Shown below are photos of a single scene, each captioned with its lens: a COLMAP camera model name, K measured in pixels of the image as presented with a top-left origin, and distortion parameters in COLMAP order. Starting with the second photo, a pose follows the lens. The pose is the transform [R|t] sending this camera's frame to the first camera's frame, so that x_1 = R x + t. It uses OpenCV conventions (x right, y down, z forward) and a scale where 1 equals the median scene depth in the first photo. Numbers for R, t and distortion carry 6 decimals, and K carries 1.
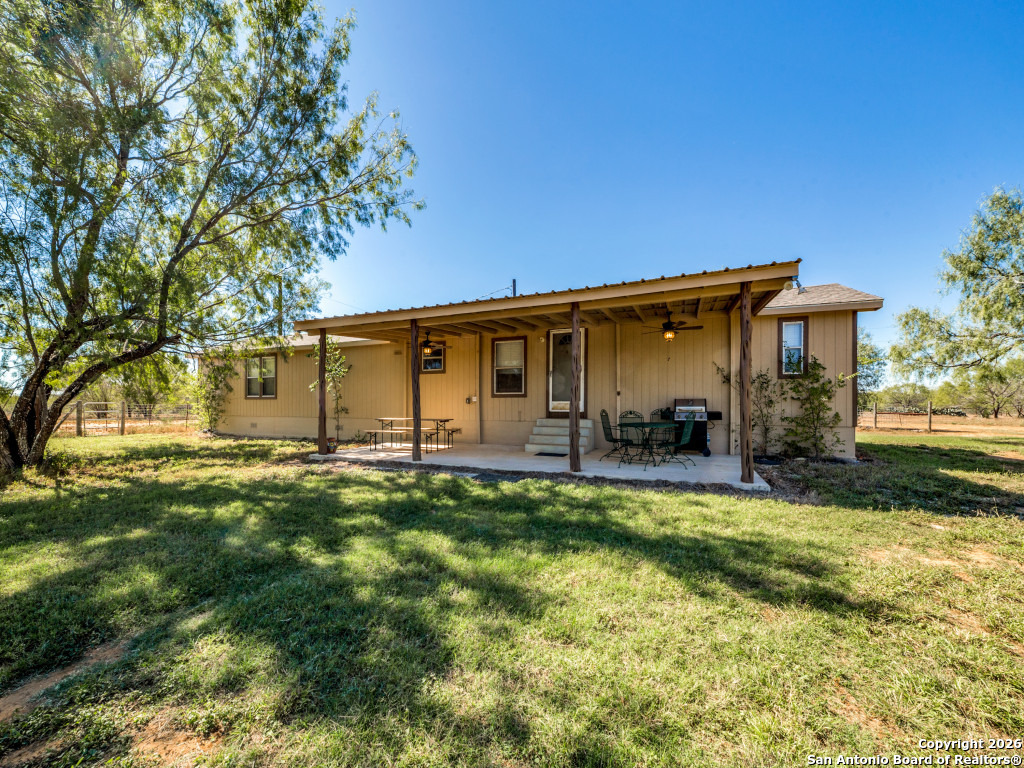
lens RADIAL K [[390.9, 0, 510.5], [0, 390.9, 394.3], [0, 0, 1]] dist [-0.002713, -0.000406]
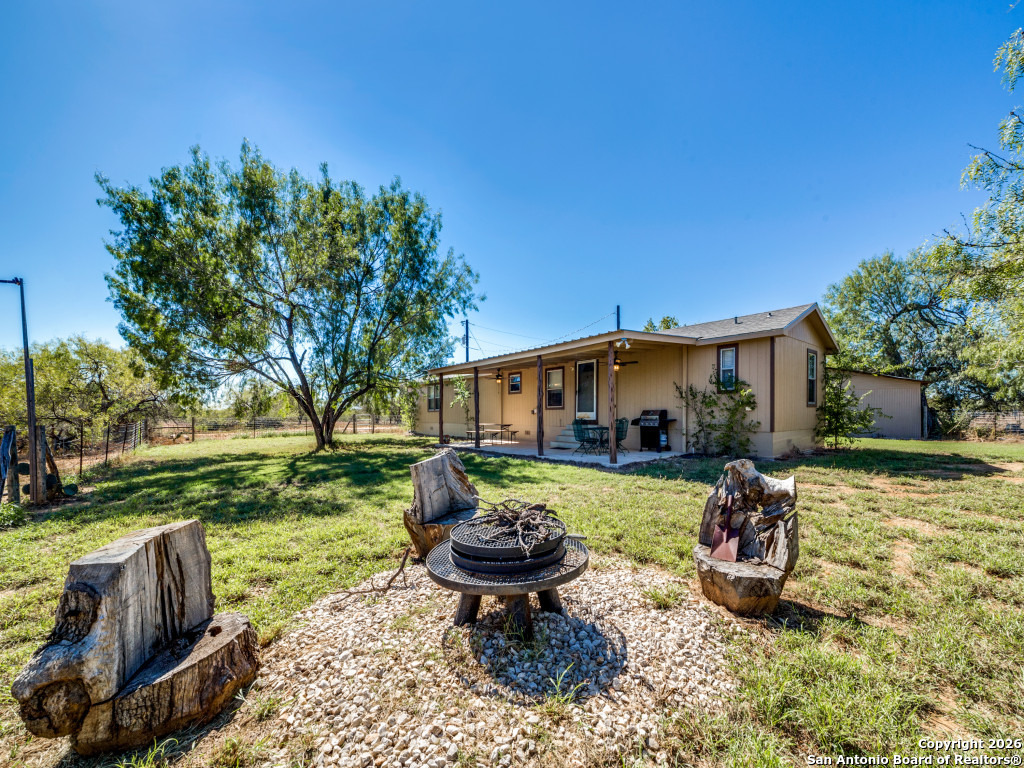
lens RADIAL K [[390.9, 0, 514.0], [0, 390.9, 380.9], [0, 0, 1]] dist [-0.002713, -0.000406]
pose [[0.883338, -0.048573, -0.466213, 0.650625], [0.025254, 0.998104, -0.056139, -0.024729], [0.468055, 0.037816, 0.882890, -0.415614]]
